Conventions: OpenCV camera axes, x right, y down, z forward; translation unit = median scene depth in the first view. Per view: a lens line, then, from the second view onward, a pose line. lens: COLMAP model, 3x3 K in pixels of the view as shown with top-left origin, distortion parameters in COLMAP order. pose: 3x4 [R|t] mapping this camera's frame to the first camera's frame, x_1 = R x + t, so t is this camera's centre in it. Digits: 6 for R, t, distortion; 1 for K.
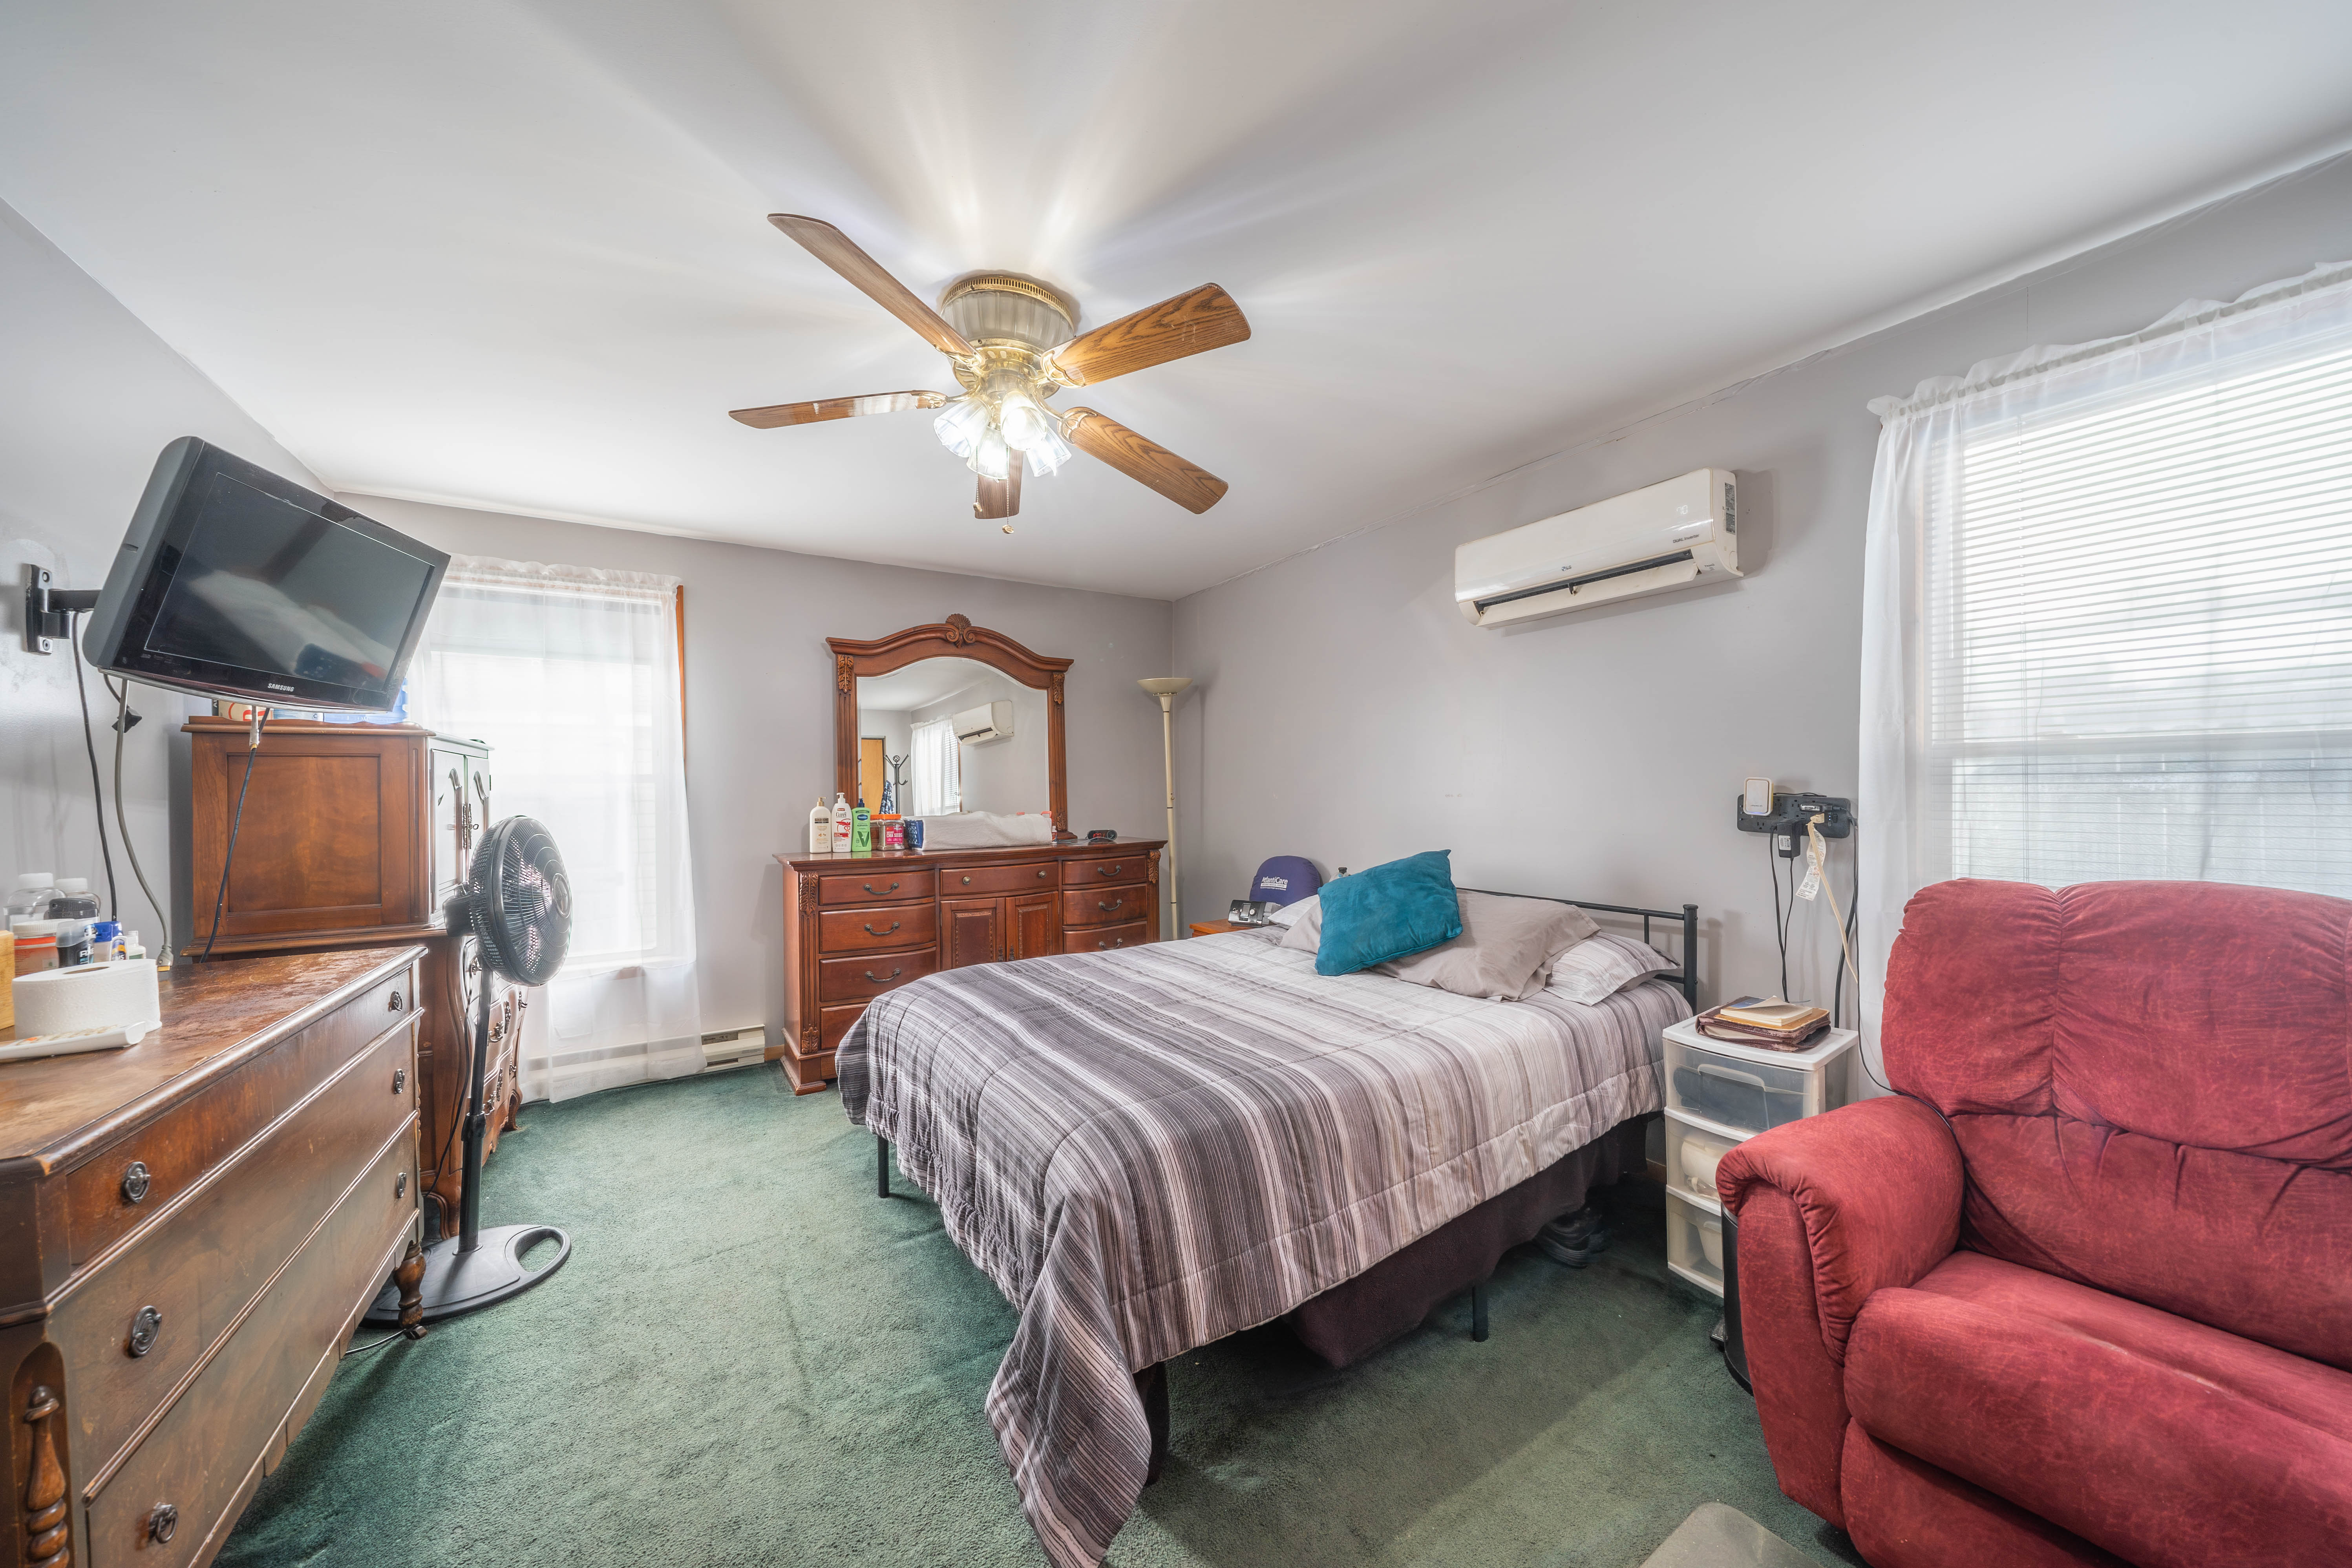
lens RADIAL K [[808.6, 0, 1181.8], [0, 808.6, 791.0], [0, 0, 1]] dist [-0.002350, -0.000087]
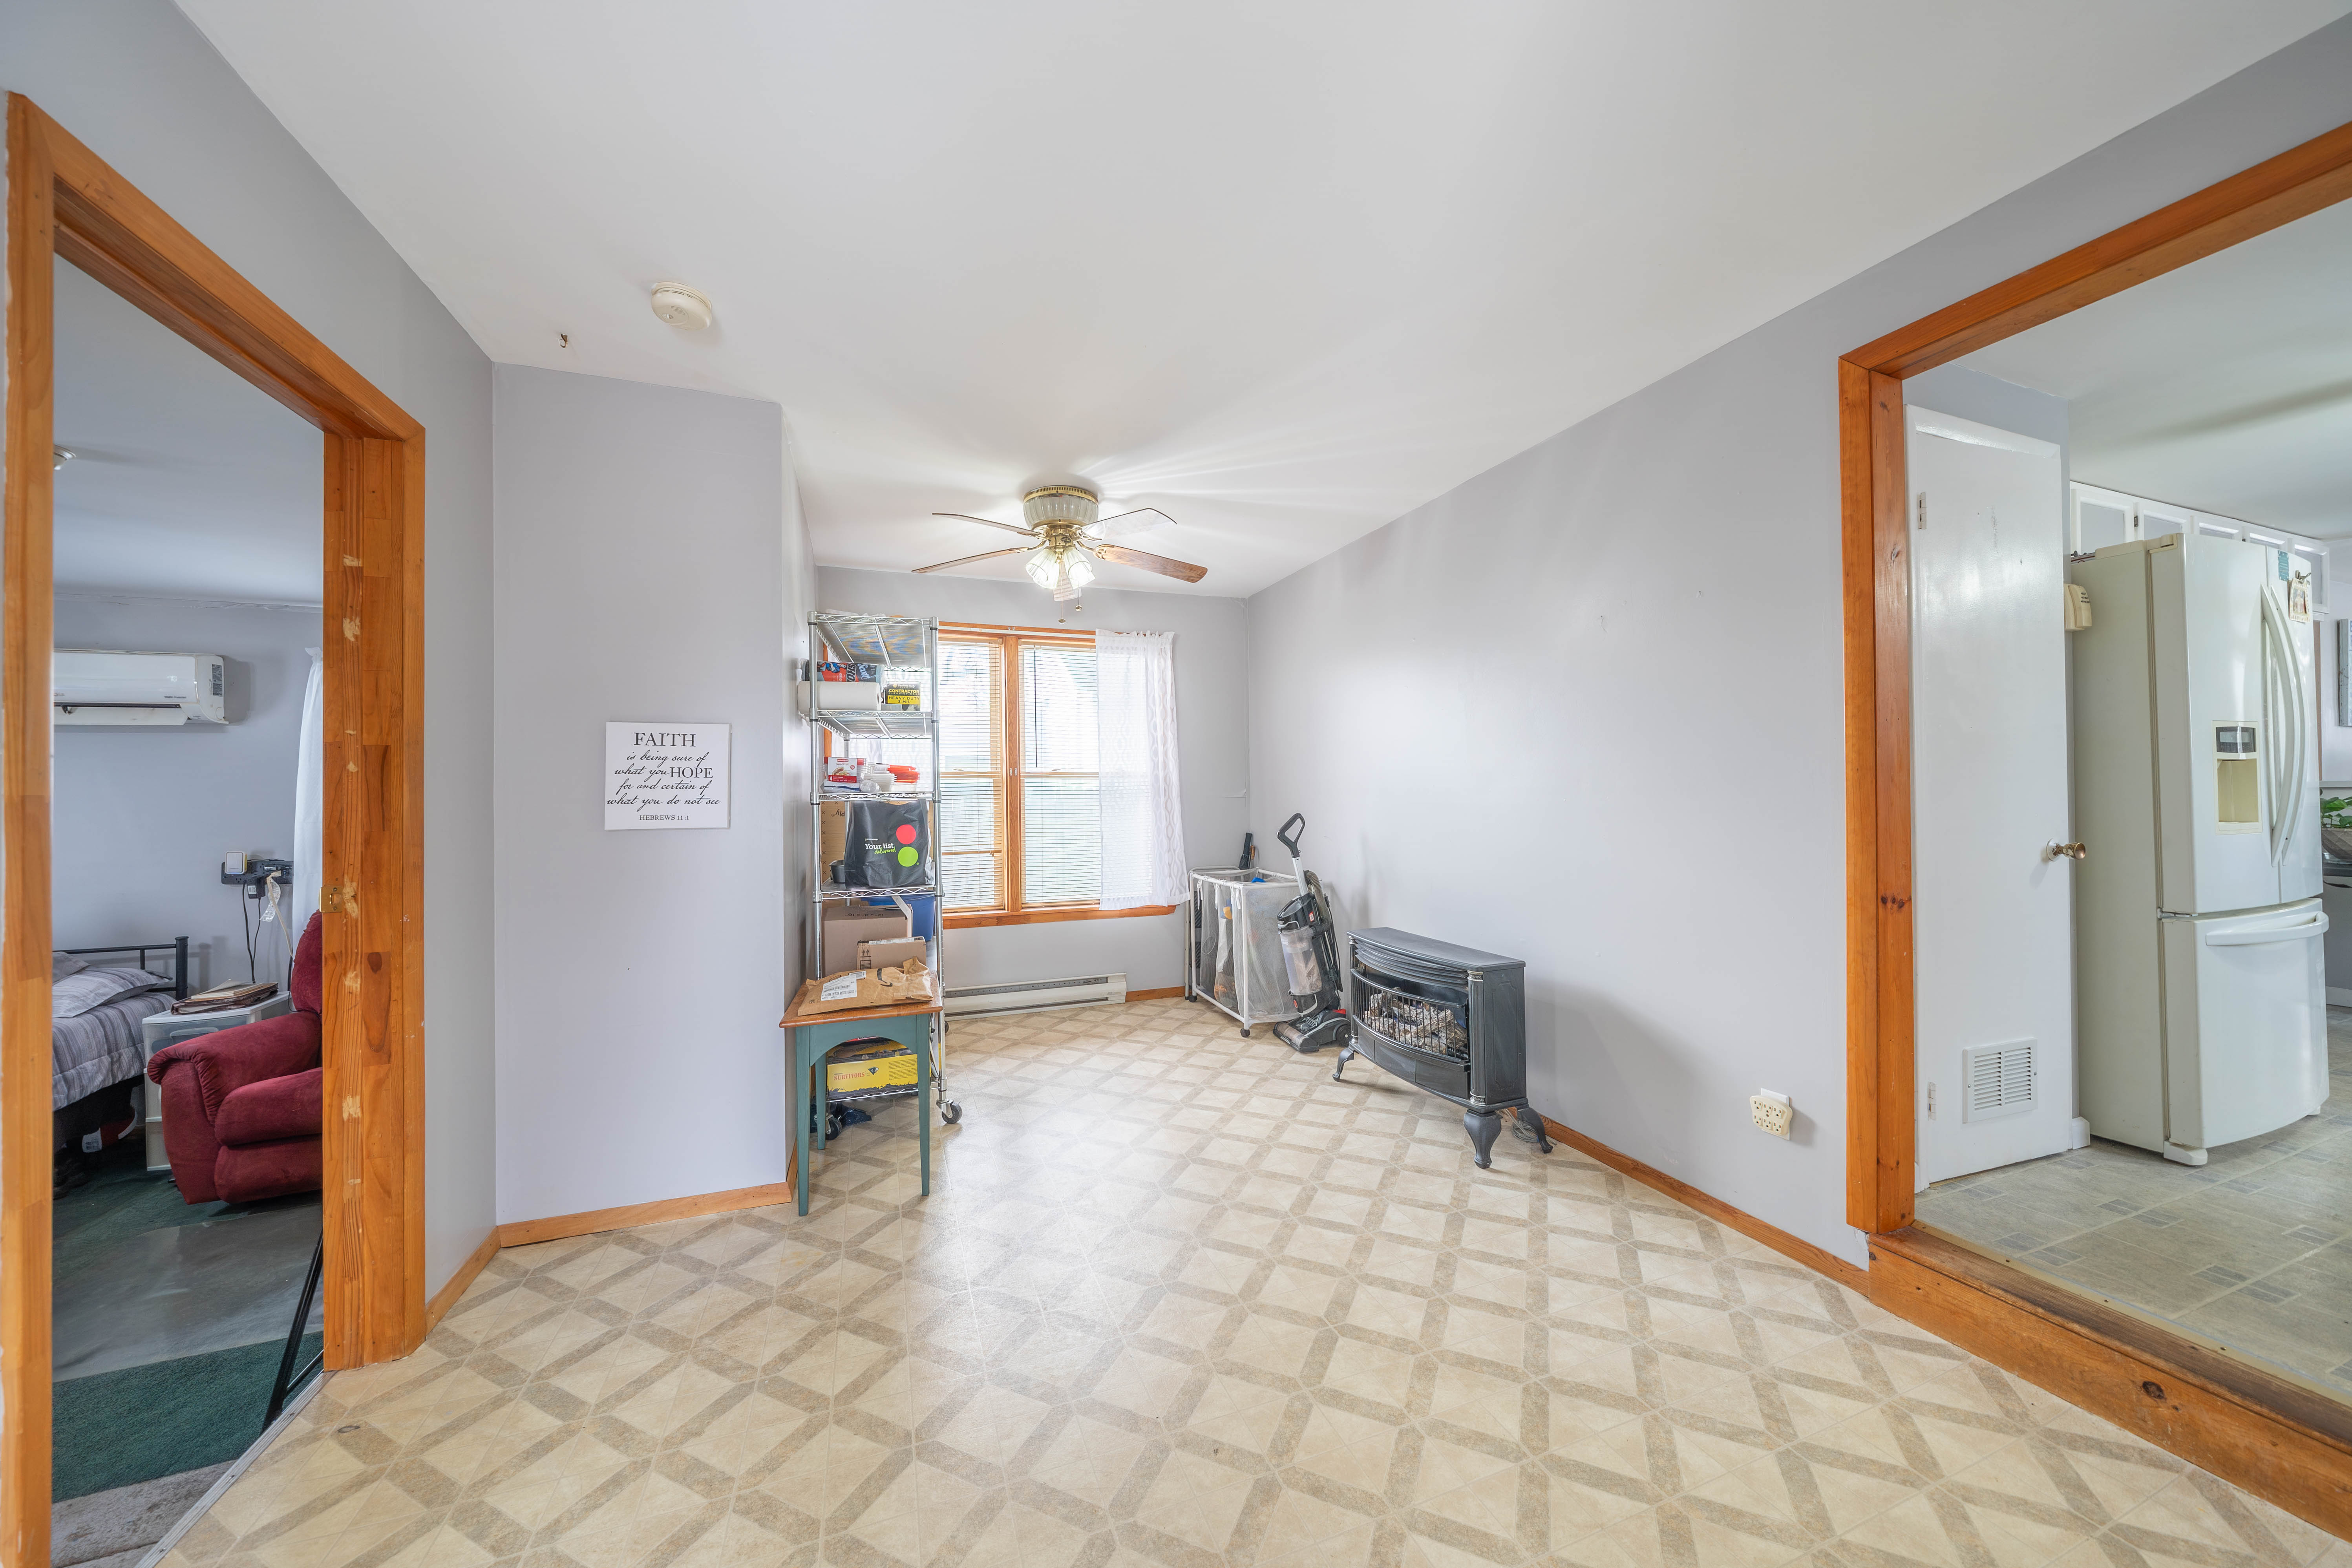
lens RADIAL K [[808.6, 0, 1187.4], [0, 808.6, 785.5], [0, 0, 1]] dist [-0.002350, -0.000087]
pose [[0.212767, 0.013607, 0.977008, -0.504372], [0.013133, 0.999773, -0.016784, -0.103899], [-0.977015, 0.016402, 0.212540, -1.320250]]
